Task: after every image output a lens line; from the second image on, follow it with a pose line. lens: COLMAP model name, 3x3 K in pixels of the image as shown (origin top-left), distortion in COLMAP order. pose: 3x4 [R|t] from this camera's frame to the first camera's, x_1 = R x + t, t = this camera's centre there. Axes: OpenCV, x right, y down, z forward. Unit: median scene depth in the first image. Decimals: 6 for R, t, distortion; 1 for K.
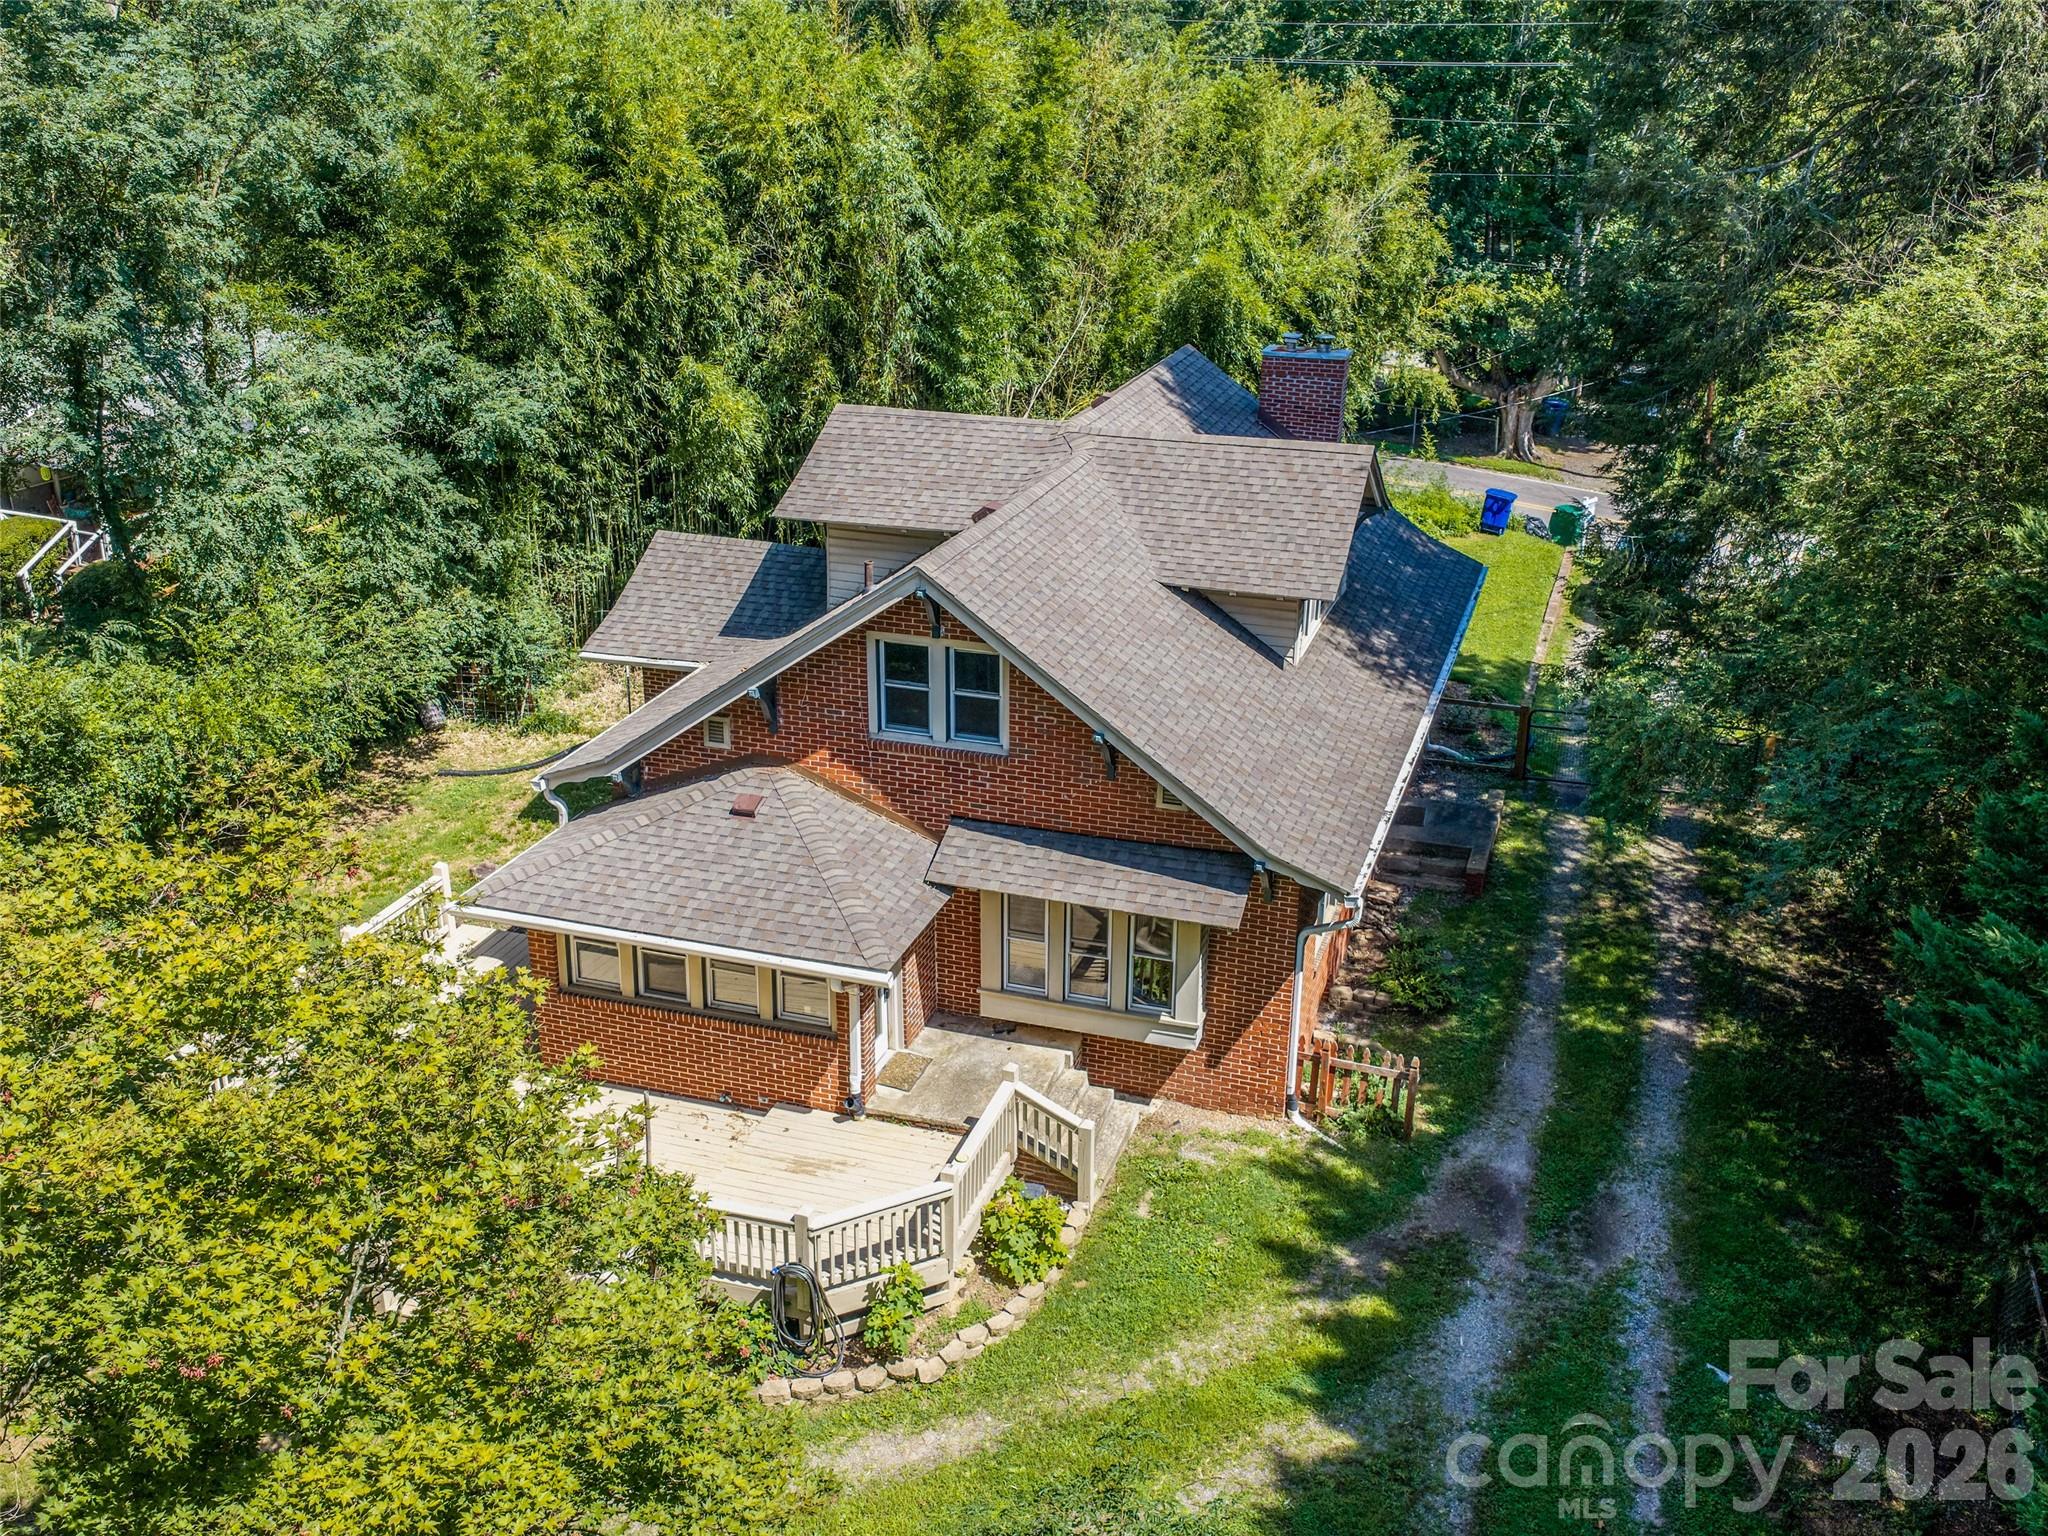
lens RADIAL K [[1904.0, 0, 1044.3], [0, 1904.0, 786.3], [0, 0, 1]] dist [0.026316, 0.000000]
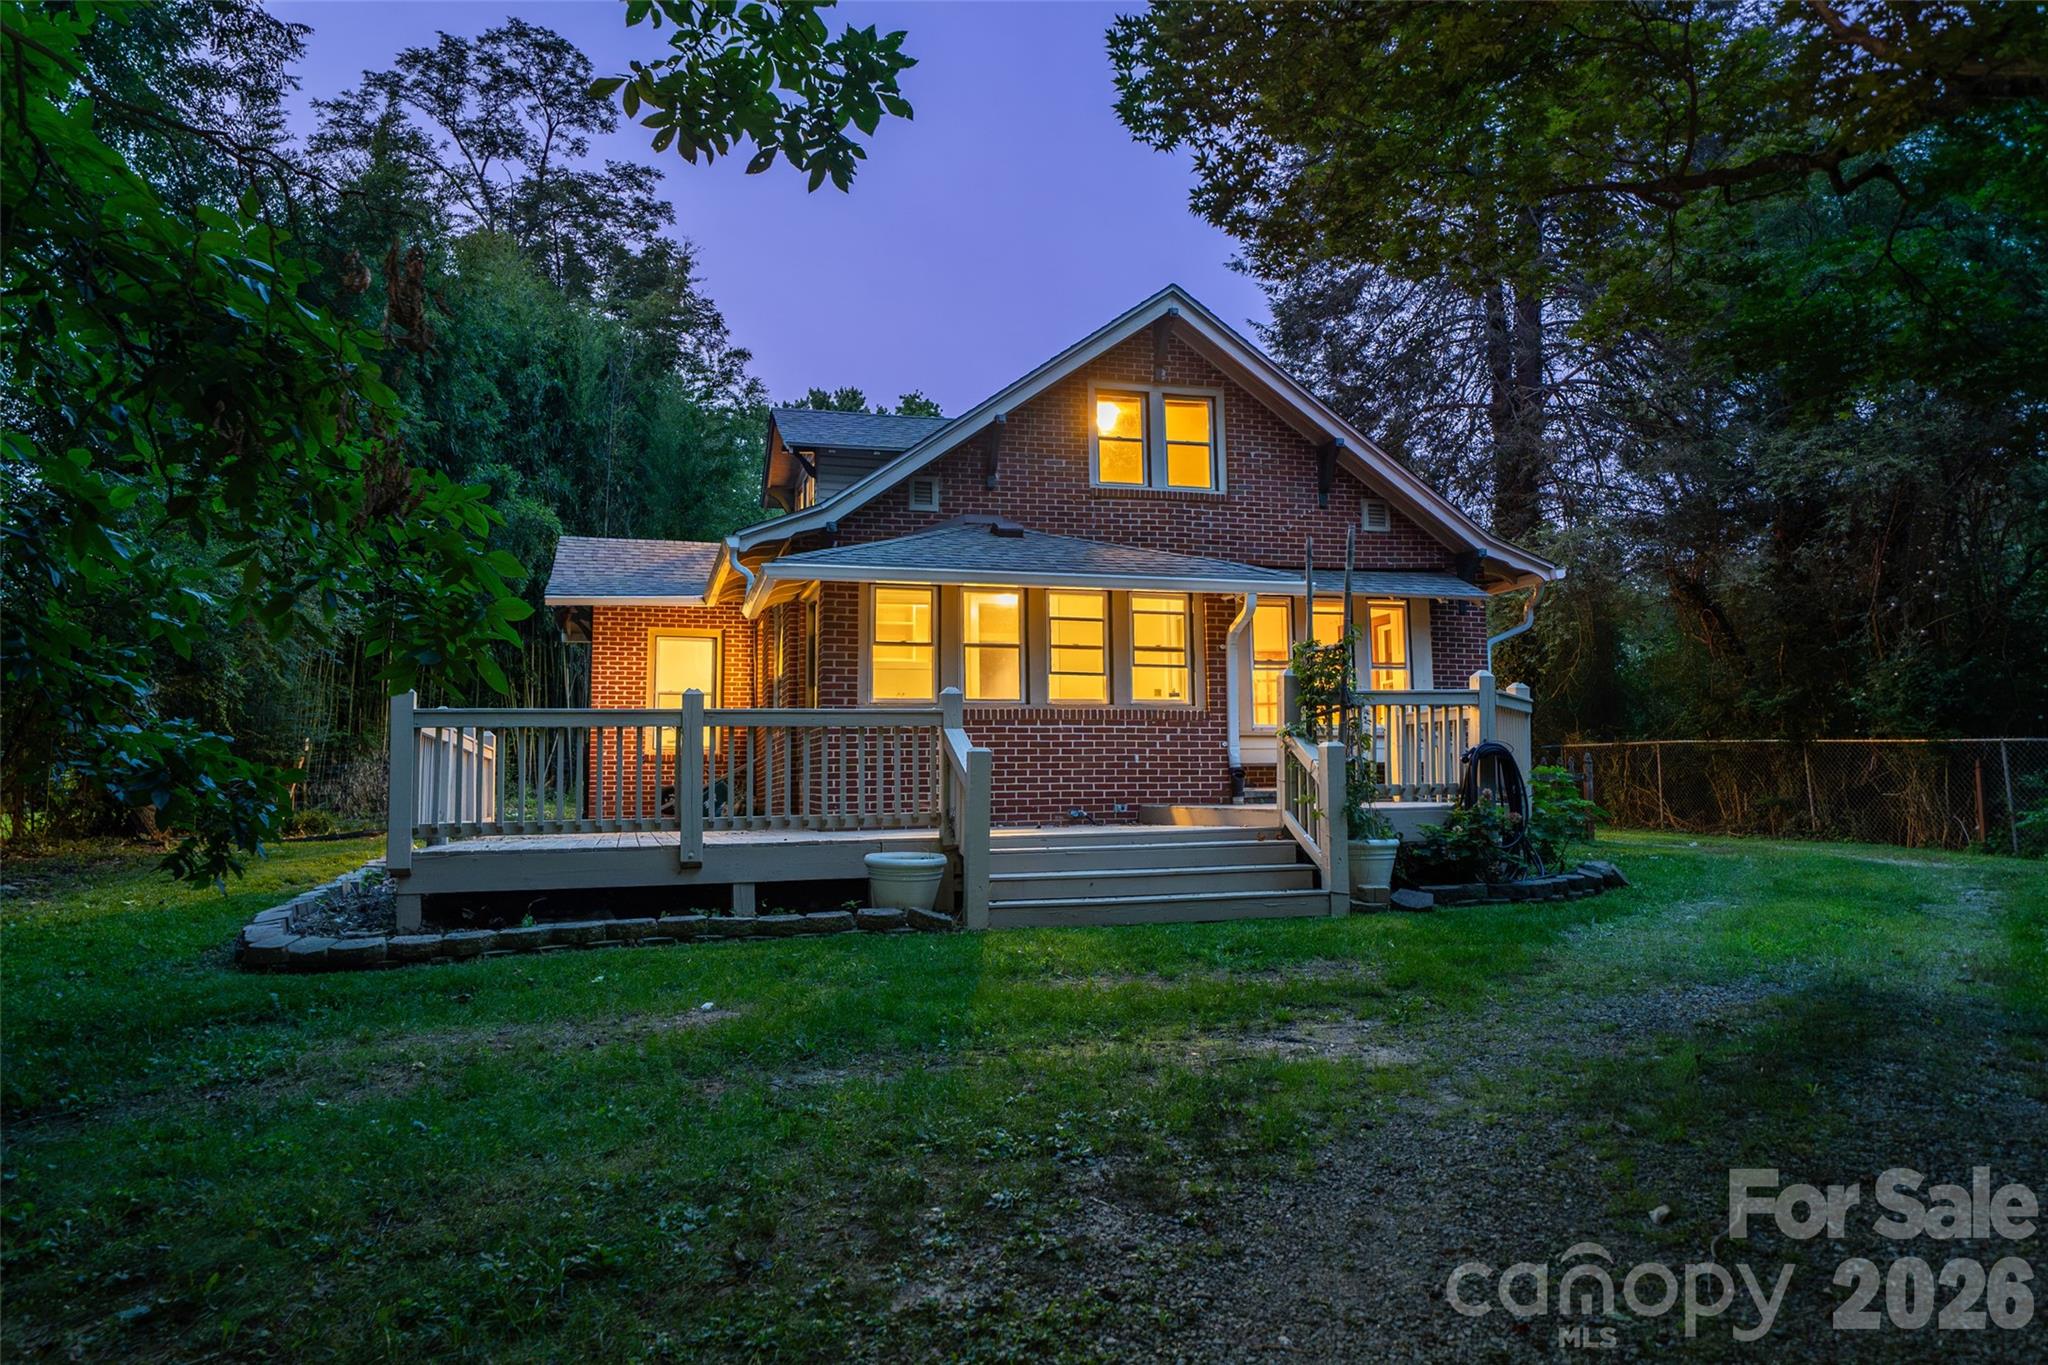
lens RADIAL K [[1398.8, 0, 1021.5], [0, 1398.8, 647.6], [0, 0, 1]] dist [0.032469, 0.003700]
pose [[0.832757, 0.042119, 0.552034, -0.527573], [0.223398, 0.886760, -0.404660, 0.340566], [-0.506566, 0.460307, 0.729046, 0.526734]]
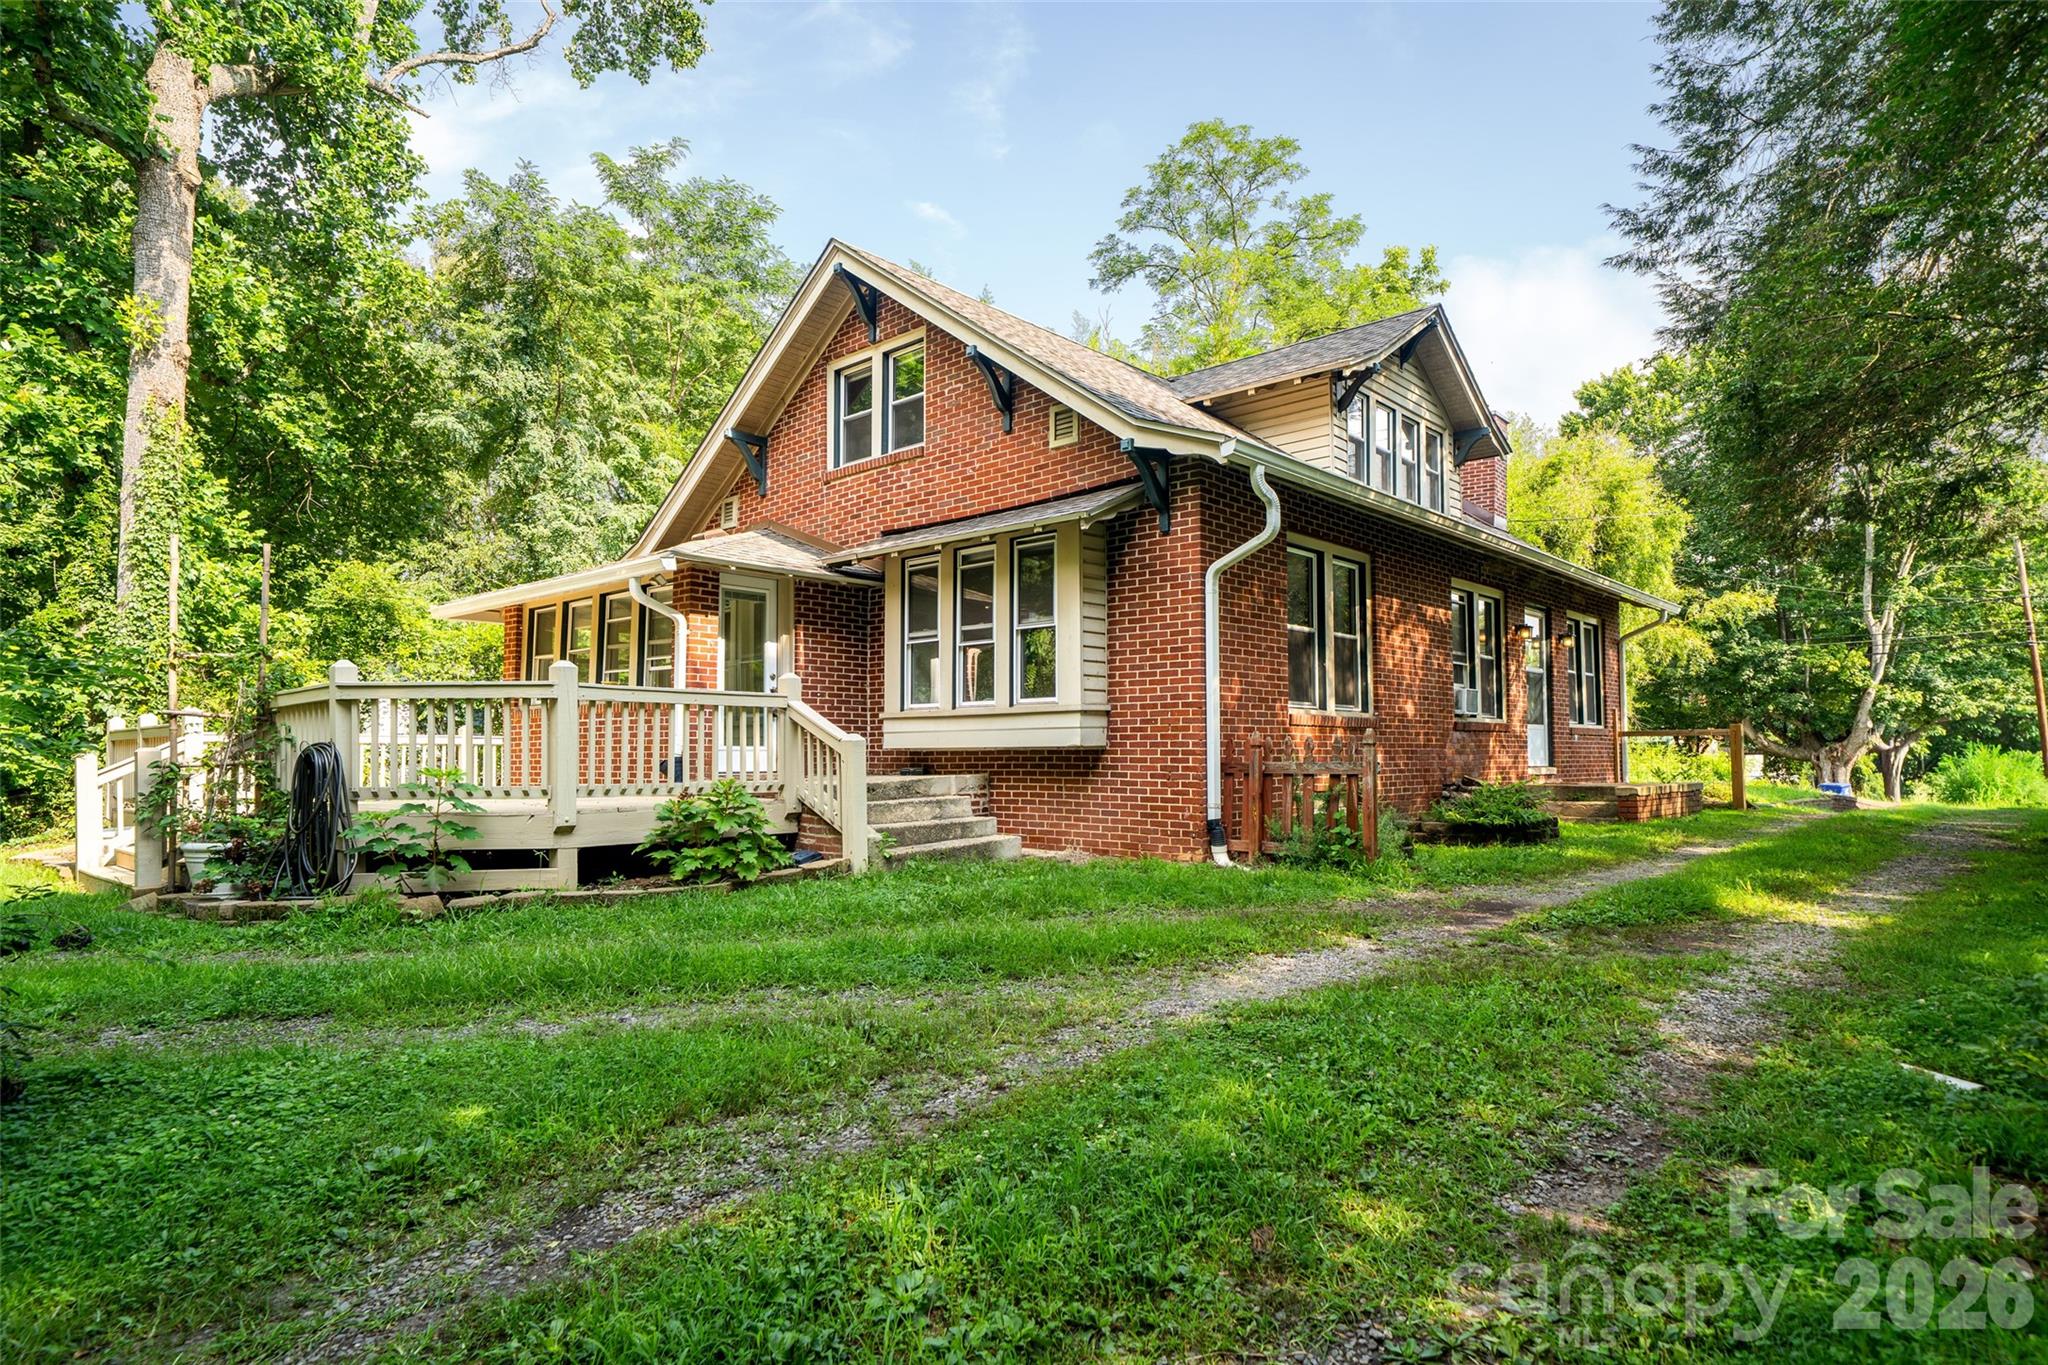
lens RADIAL K [[1119.8, 0, 1003.2], [0, 1119.8, 689.4], [0, 0, 1]] dist [0.027439, 0.004419]
pose [[0.904979, -0.033615, -0.424126, 0.240195], [-0.151704, 0.905853, -0.395495, 0.298592], [0.397490, 0.422256, 0.814679, 0.610322]]
